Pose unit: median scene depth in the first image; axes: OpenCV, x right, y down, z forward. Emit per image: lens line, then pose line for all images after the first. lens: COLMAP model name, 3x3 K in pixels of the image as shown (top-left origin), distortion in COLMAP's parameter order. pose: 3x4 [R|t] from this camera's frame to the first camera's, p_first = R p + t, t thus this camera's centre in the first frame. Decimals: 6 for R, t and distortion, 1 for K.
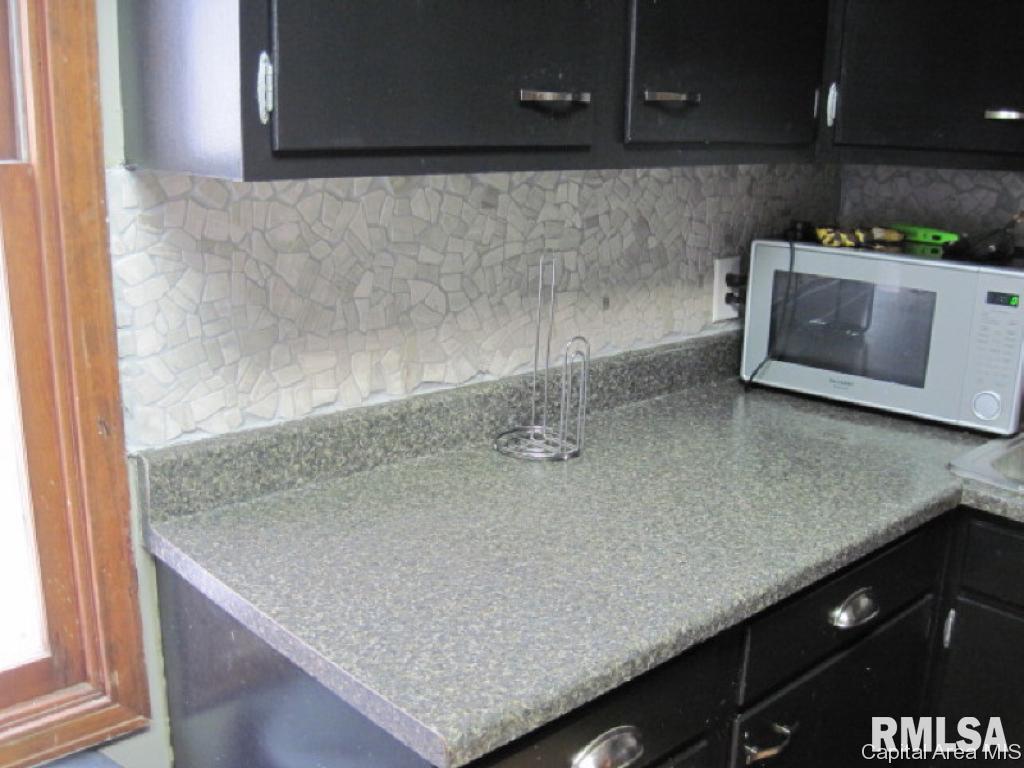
lens RADIAL K [[1047.1, 0, 511.9], [0, 1047.1, 401.0], [0, 0, 1]] dist [-0.105013, 0.019023]
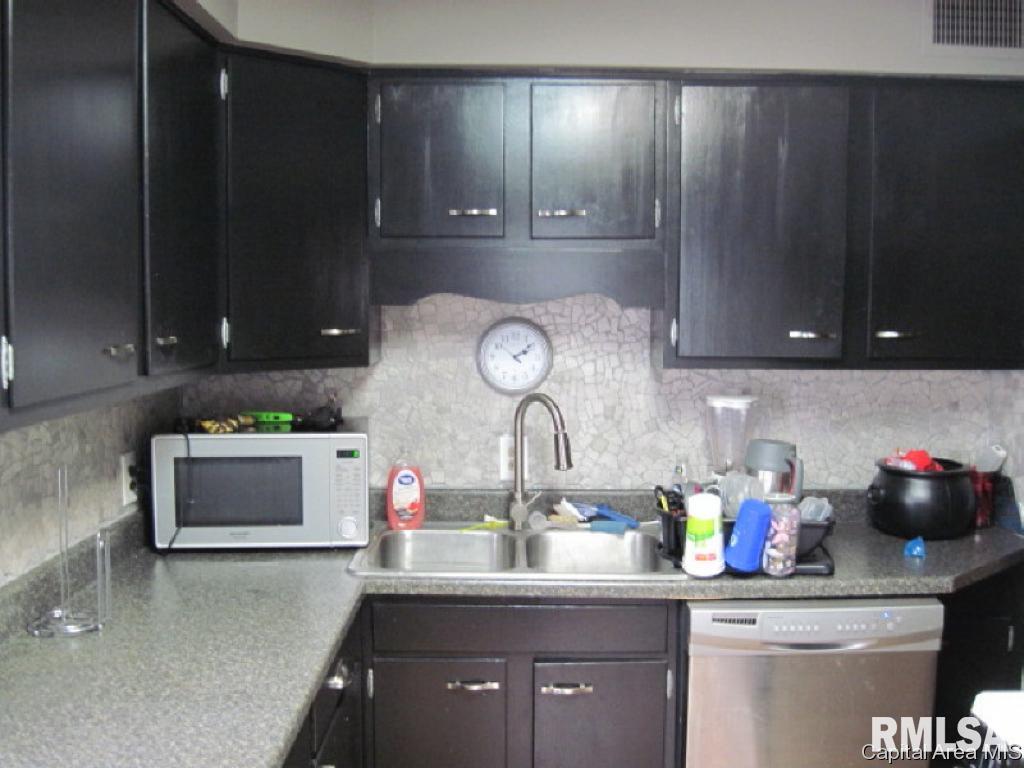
lens RADIAL K [[1047.1, 0, 511.9], [0, 1047.1, 401.0], [0, 0, 1]] dist [-0.105013, 0.019023]
pose [[0.681252, -0.091789, 0.726271, -0.396920], [0.211934, 0.974351, -0.075655, -0.009414], [-0.700699, 0.205462, 0.683232, -0.183304]]
